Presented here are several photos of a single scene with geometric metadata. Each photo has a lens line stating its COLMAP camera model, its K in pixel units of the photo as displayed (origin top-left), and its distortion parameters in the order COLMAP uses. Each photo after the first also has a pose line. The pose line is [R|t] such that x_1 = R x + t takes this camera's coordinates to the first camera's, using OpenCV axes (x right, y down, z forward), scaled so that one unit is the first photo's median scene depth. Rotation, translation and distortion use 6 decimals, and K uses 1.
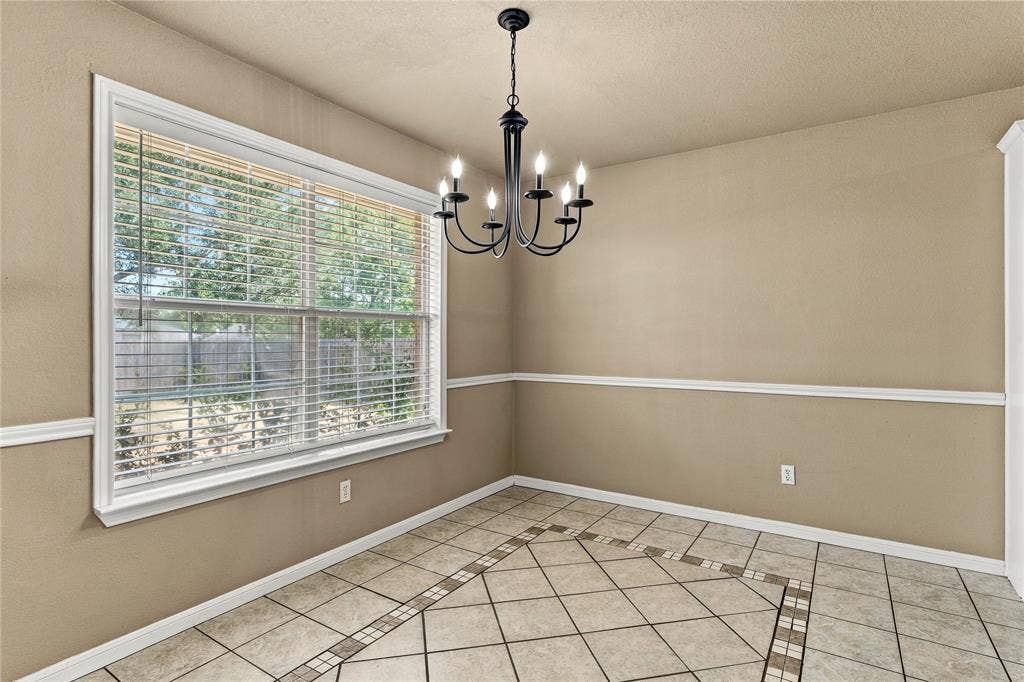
lens RADIAL K [[508.1, 0, 512.0], [0, 508.1, 341.0], [0, 0, 1]] dist [0.001805, -0.000247]
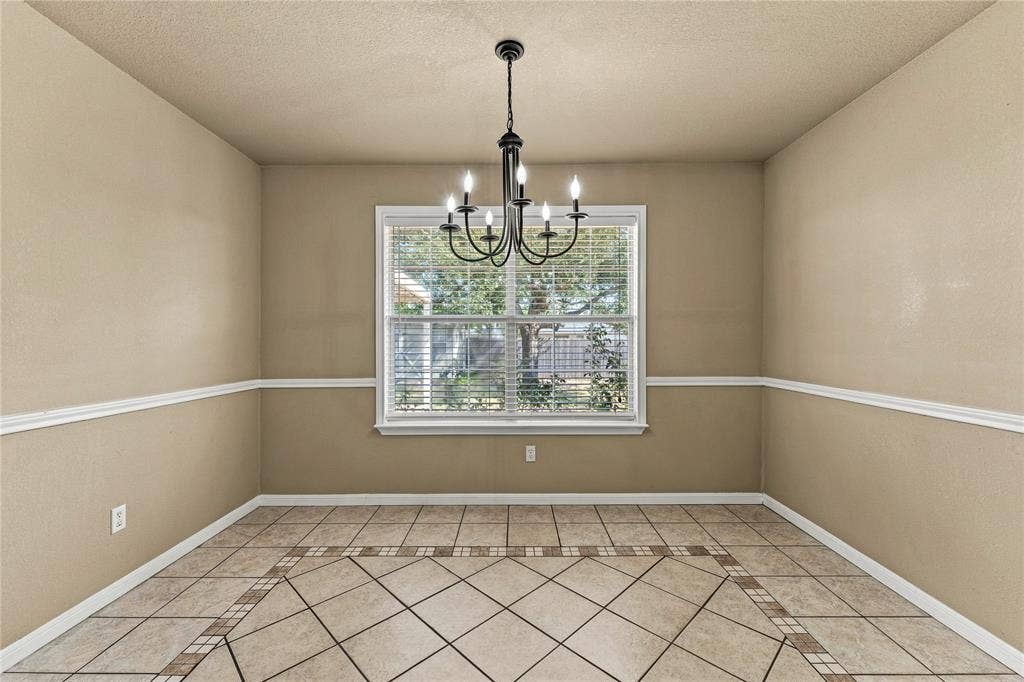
lens RADIAL K [[413.7, 0, 512.0], [0, 413.7, 341.0], [0, 0, 1]] dist [-0.000660, -0.000494]
pose [[0.548448, 0.000139, -0.836185, 0.520478], [-0.002174, 0.999997, -0.001260, 0.003331], [0.836182, 0.002509, 0.548447, 0.348767]]
